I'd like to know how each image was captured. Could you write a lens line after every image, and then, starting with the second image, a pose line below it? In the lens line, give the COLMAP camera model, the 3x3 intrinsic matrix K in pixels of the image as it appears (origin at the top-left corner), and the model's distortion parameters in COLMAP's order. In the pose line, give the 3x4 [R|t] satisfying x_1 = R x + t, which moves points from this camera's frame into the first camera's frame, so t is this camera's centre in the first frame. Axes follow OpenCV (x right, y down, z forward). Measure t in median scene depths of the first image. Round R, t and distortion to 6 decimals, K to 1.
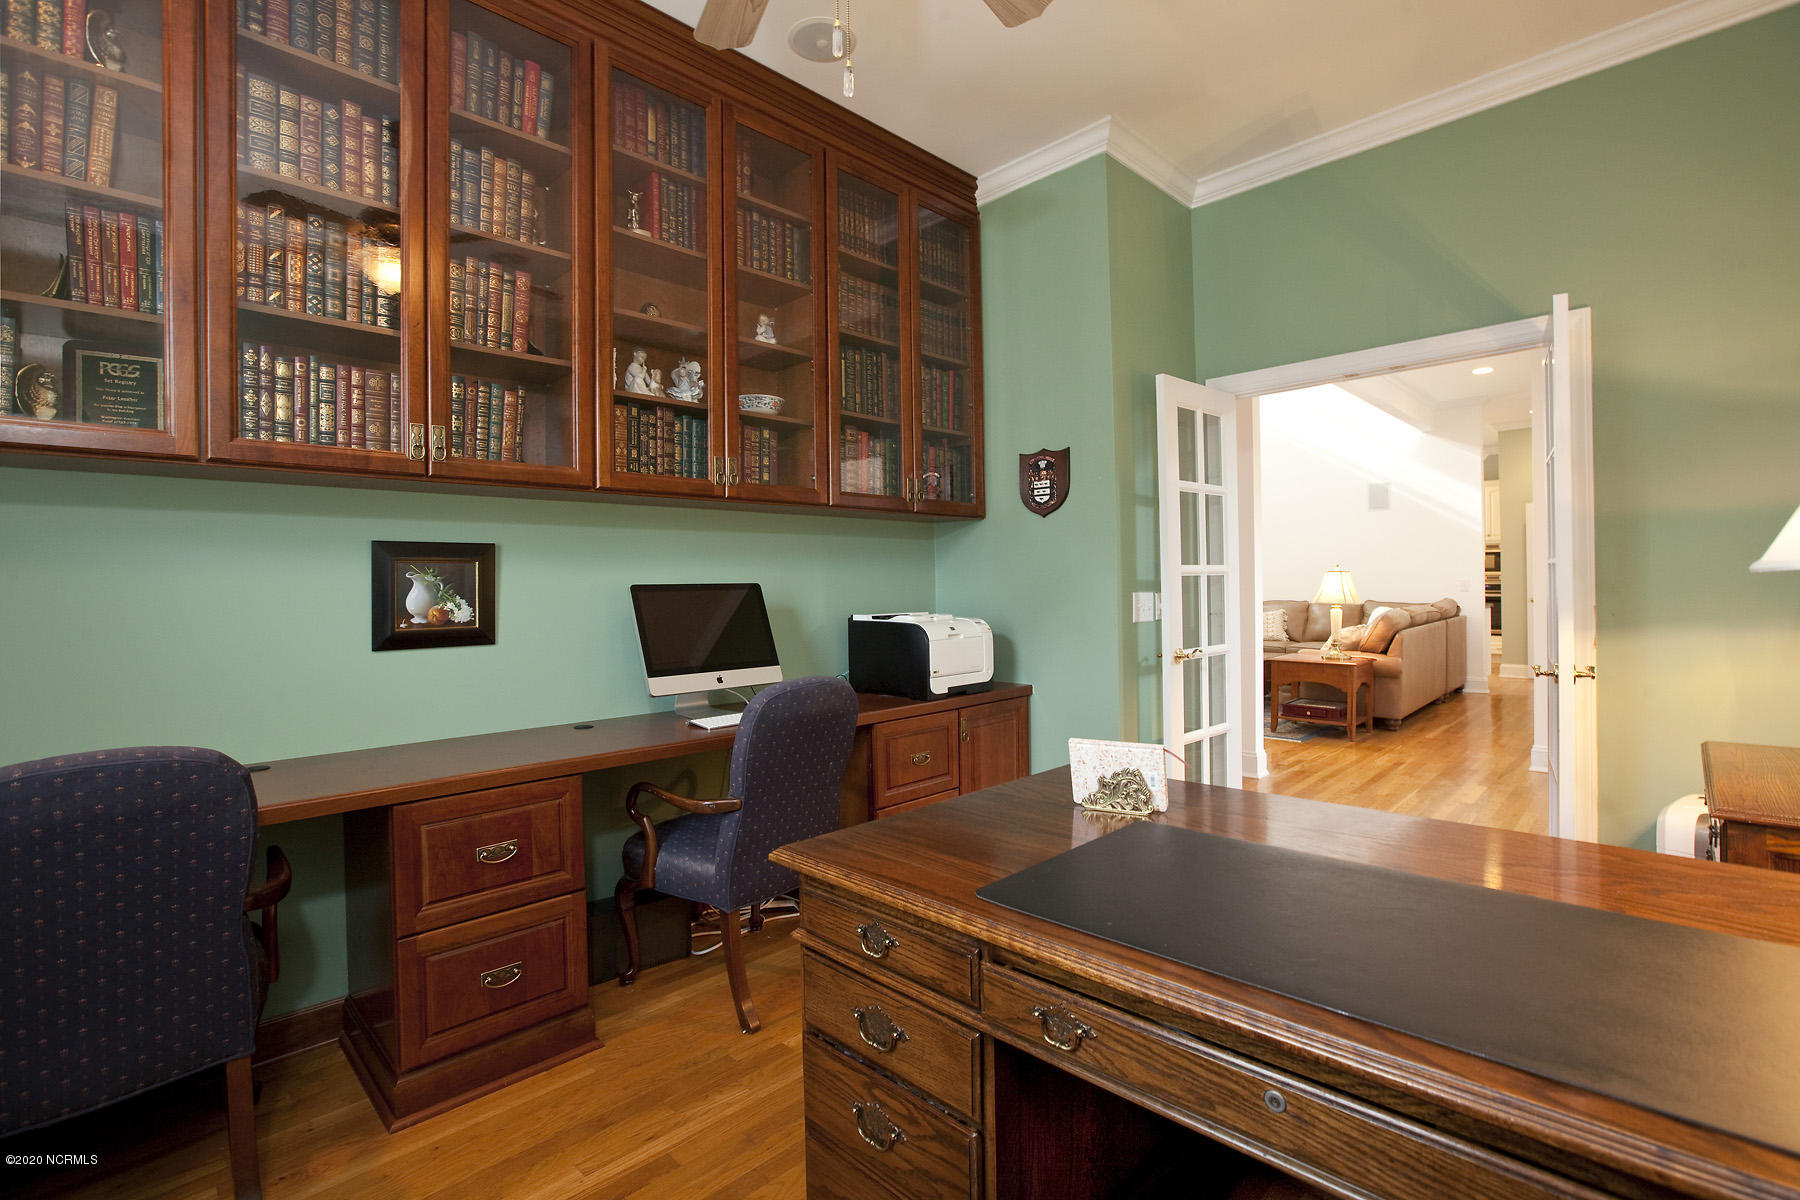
lens RADIAL K [[820.2, 0, 897.0], [0, 820.2, 587.1], [0, 0, 1]] dist [-0.053718, 0.013385]
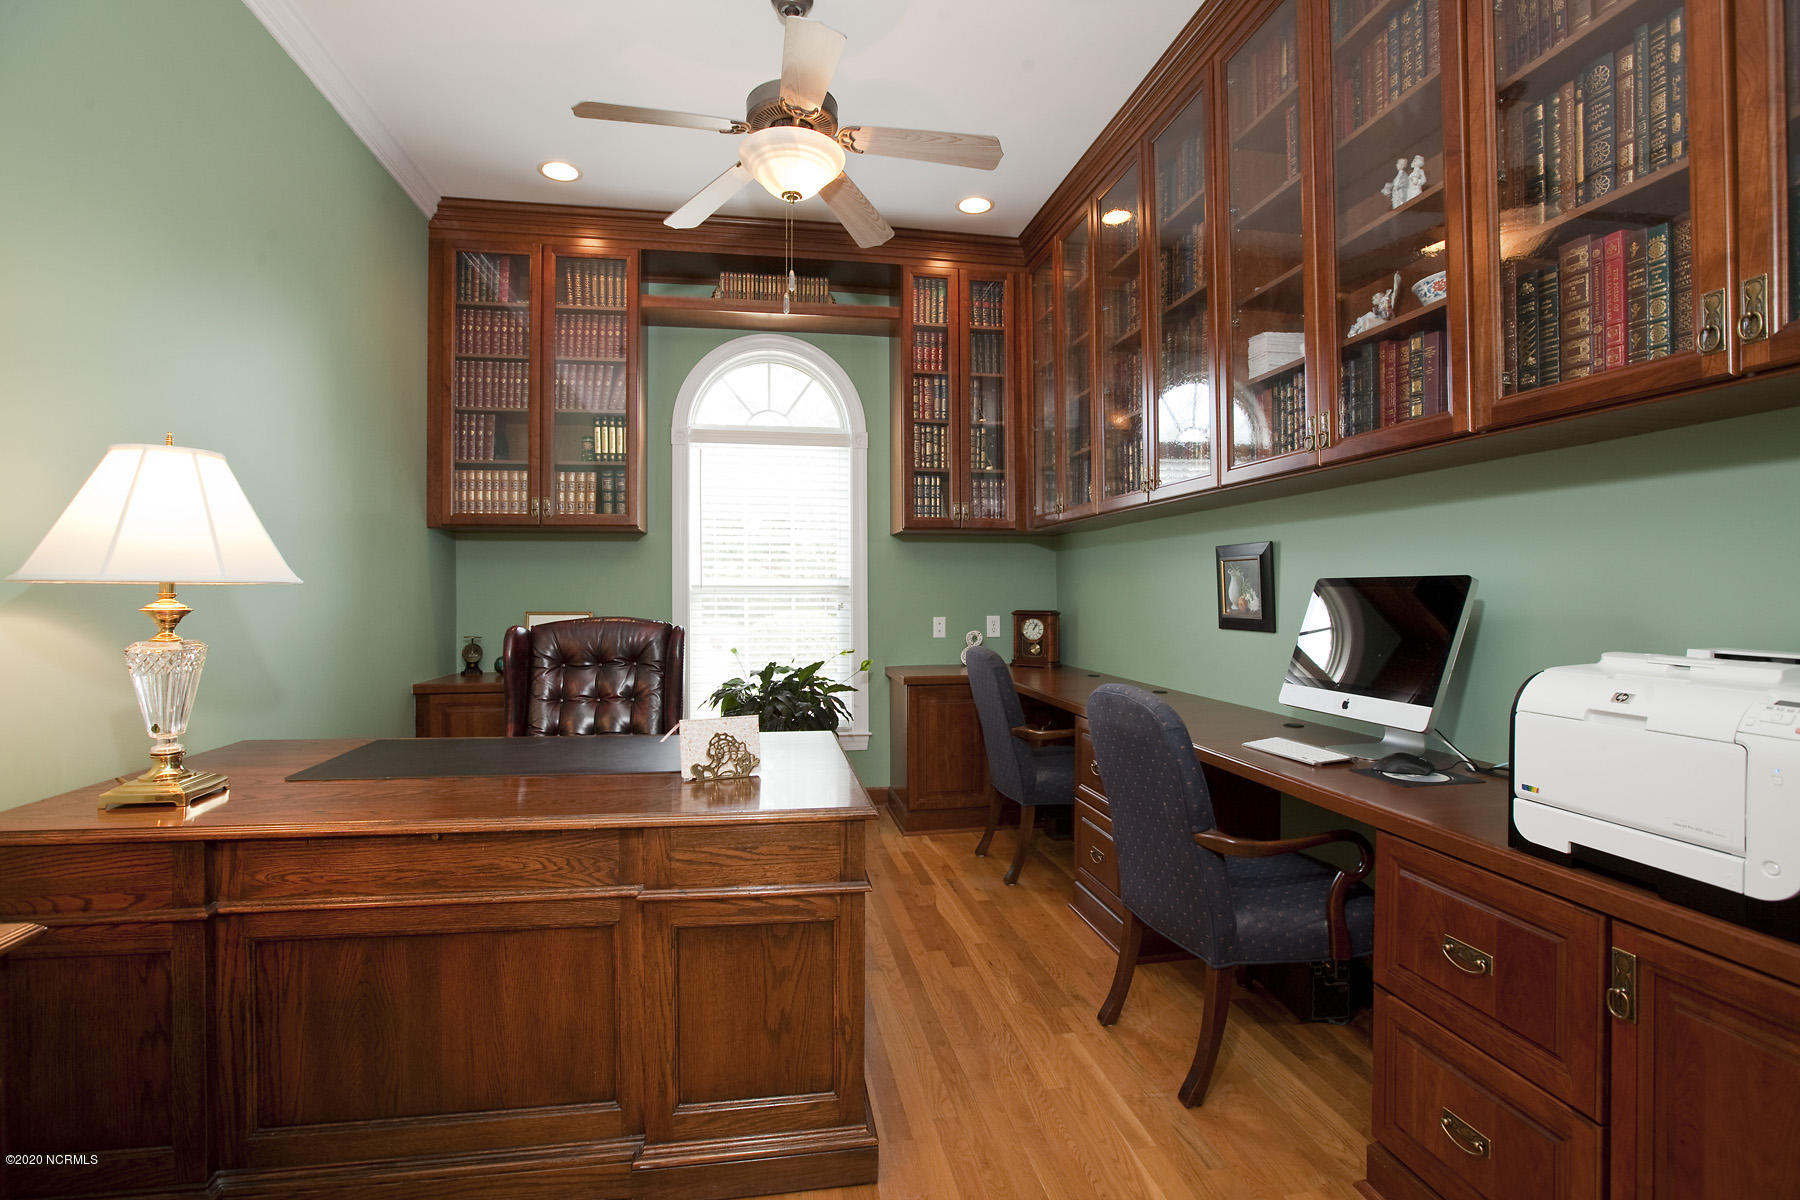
lens RADIAL K [[820.2, 0, 897.0], [0, 820.2, 587.1], [0, 0, 1]] dist [-0.053718, 0.013385]
pose [[-0.571325, 0.011101, -0.820649, 0.712418], [0.006875, 0.999938, 0.008739, -0.004718], [0.820695, -0.000649, -0.571366, 1.229467]]
